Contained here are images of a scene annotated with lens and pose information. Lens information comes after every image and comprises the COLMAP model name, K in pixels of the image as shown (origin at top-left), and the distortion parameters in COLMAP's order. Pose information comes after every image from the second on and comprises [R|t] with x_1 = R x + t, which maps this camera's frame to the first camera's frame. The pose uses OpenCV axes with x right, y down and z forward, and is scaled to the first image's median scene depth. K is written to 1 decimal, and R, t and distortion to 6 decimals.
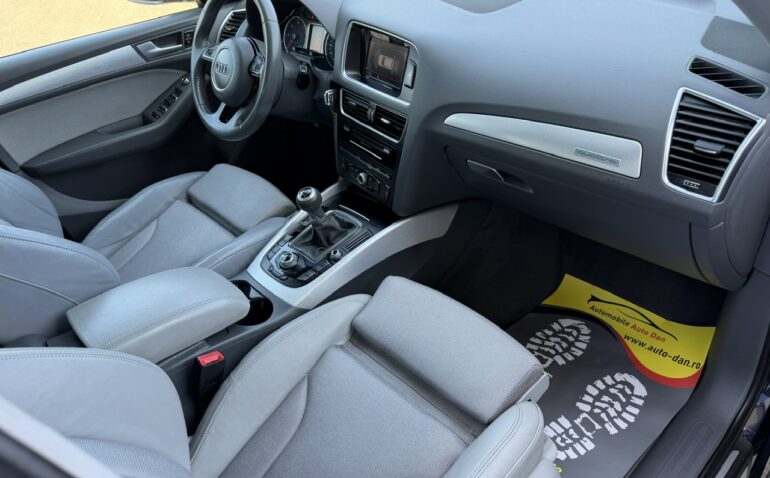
lens RADIAL K [[548.4, 0, 385.0], [0, 548.4, 239.0], [0, 0, 1]] dist [0.145961, -0.305247]
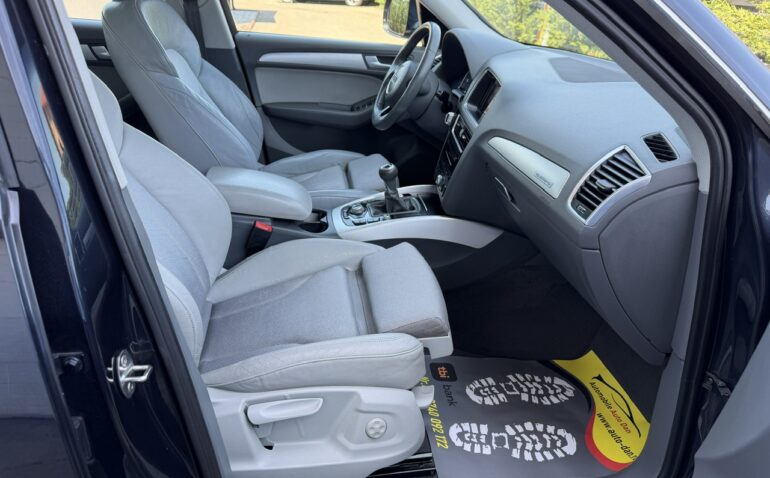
lens RADIAL K [[548.4, 0, 385.0], [0, 548.4, 239.0], [0, 0, 1]] dist [0.145961, -0.305247]
pose [[0.809714, 0.394382, -0.434541, 0.477464], [-0.460978, 0.885697, -0.055133, 0.141802], [0.363128, 0.244956, 0.898963, -0.147676]]
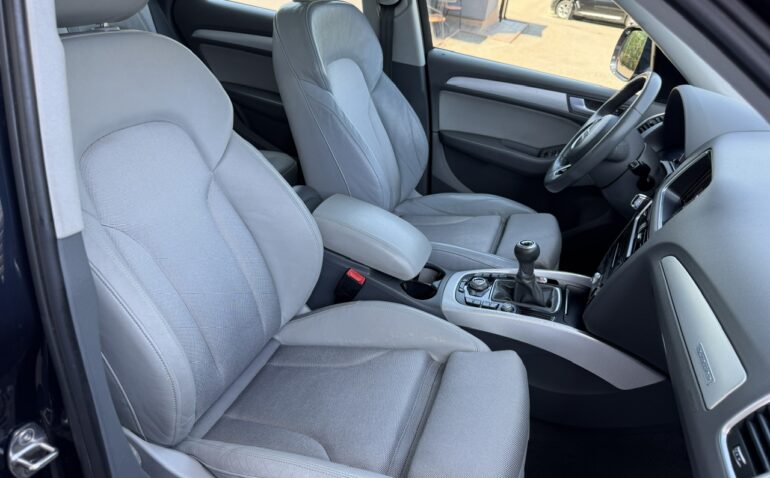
lens RADIAL K [[548.4, 0, 385.0], [0, 548.4, 239.0], [0, 0, 1]] dist [0.145961, -0.305247]
pose [[0.457272, 0.565353, -0.686498, 0.424027], [-0.671006, 0.725938, 0.150880, -0.063947], [0.583655, 0.391651, 0.711306, 0.094822]]
